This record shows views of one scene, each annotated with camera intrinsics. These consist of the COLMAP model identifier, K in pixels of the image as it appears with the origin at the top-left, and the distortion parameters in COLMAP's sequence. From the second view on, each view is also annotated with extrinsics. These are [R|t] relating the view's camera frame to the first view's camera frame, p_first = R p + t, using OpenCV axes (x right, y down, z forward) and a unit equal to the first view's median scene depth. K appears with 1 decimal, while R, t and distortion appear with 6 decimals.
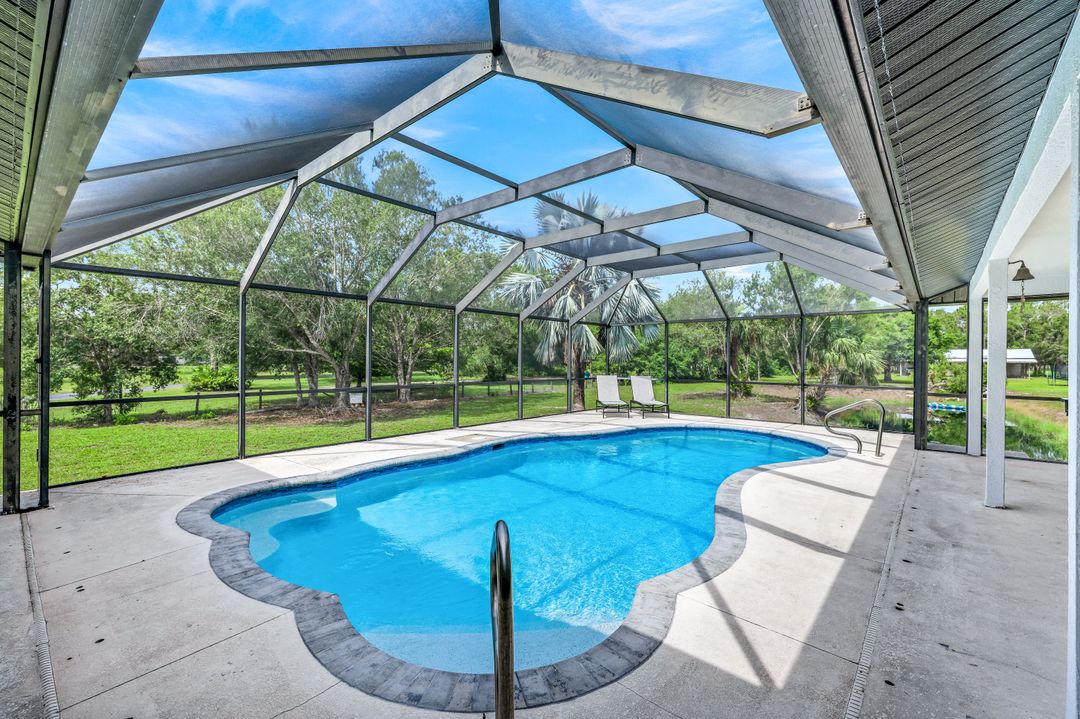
lens RADIAL K [[456.3, 0, 528.9], [0, 456.3, 364.7], [0, 0, 1]] dist [-0.000710, 0.000284]
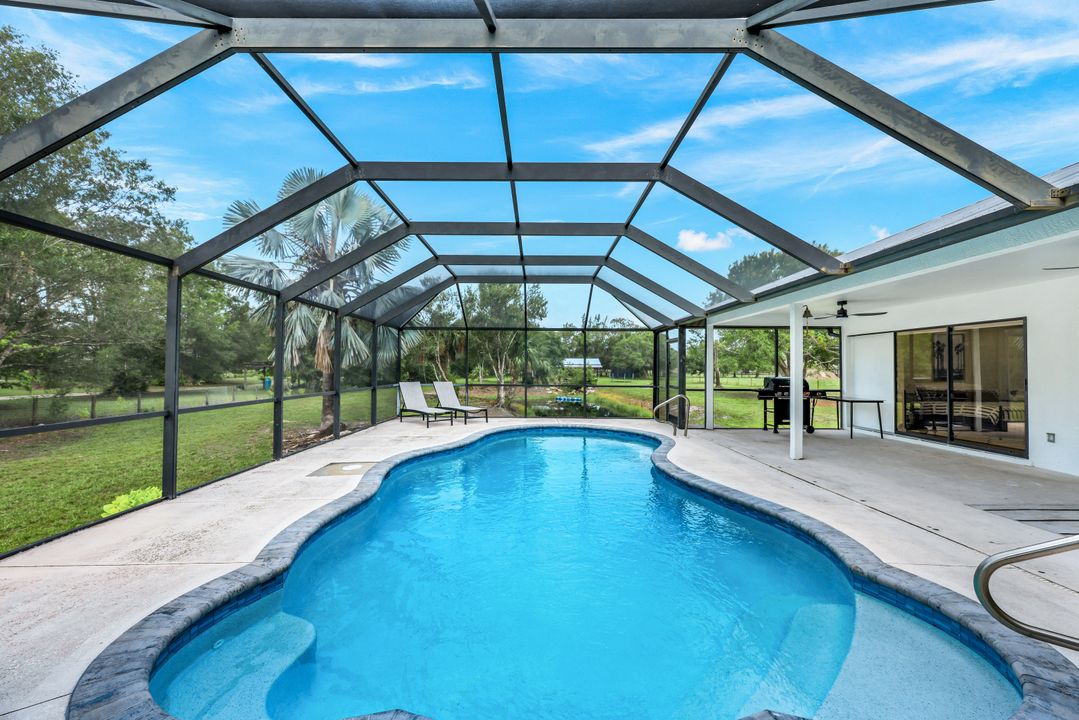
lens RADIAL K [[446.4, 0, 531.3], [0, 446.4, 357.7], [0, 0, 1]] dist [0.000839, -0.000321]
pose [[0.752887, 0.013679, 0.658008, -0.233653], [0.003944, 0.999672, -0.025295, -0.001035], [-0.658138, 0.021640, 0.752586, 0.148183]]
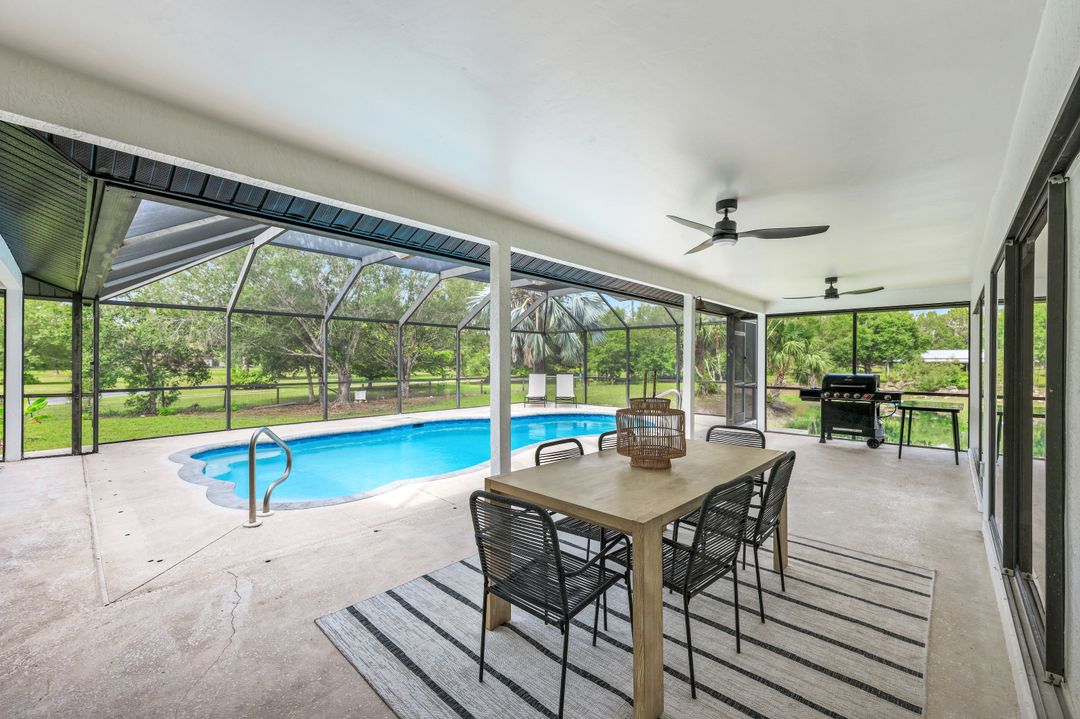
lens RADIAL K [[446.8, 0, 537.8], [0, 446.8, 365.5], [0, 0, 1]] dist [0.000839, -0.000321]
pose [[0.998773, -0.003086, -0.049428, 0.256587], [0.002965, 0.999992, -0.002523, 0.003483], [0.049435, 0.002373, 0.998775, -0.223376]]
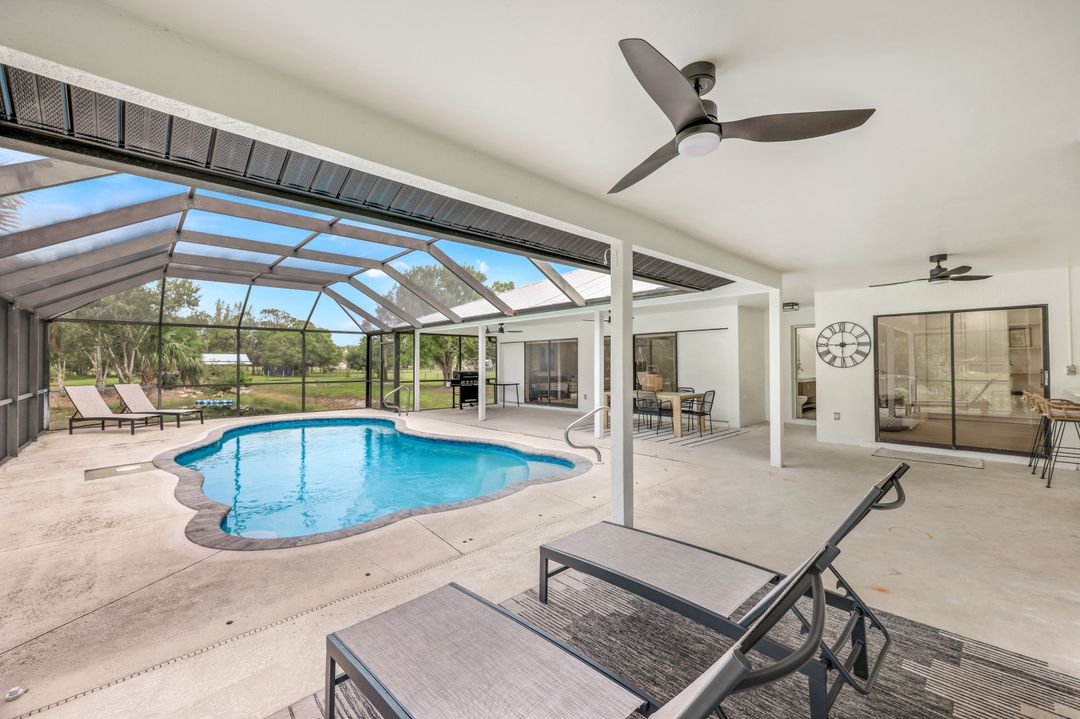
lens RADIAL K [[446.8, 0, 542.3], [0, 446.8, 363.0], [0, 0, 1]] dist [0.000839, -0.000321]
pose [[0.096336, -0.005205, 0.995335, -0.490789], [0.014451, 0.999888, 0.003830, -0.005649], [-0.995244, 0.014015, 0.096400, 0.142268]]
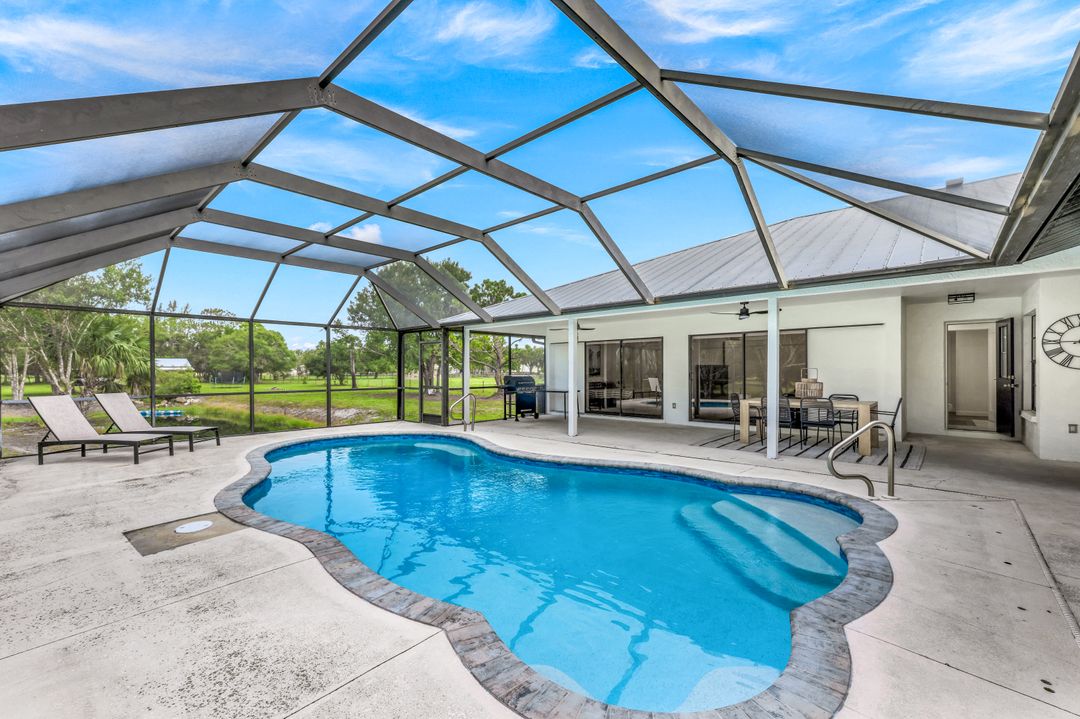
lens RADIAL K [[456.3, 0, 540.2], [0, 456.3, 379.5], [0, 0, 1]] dist [-0.000710, 0.000284]
pose [[0.007743, -0.027978, 0.999579, -0.366483], [0.014244, 0.999510, 0.027866, -0.002936], [-0.999869, 0.014022, 0.008138, 0.385996]]
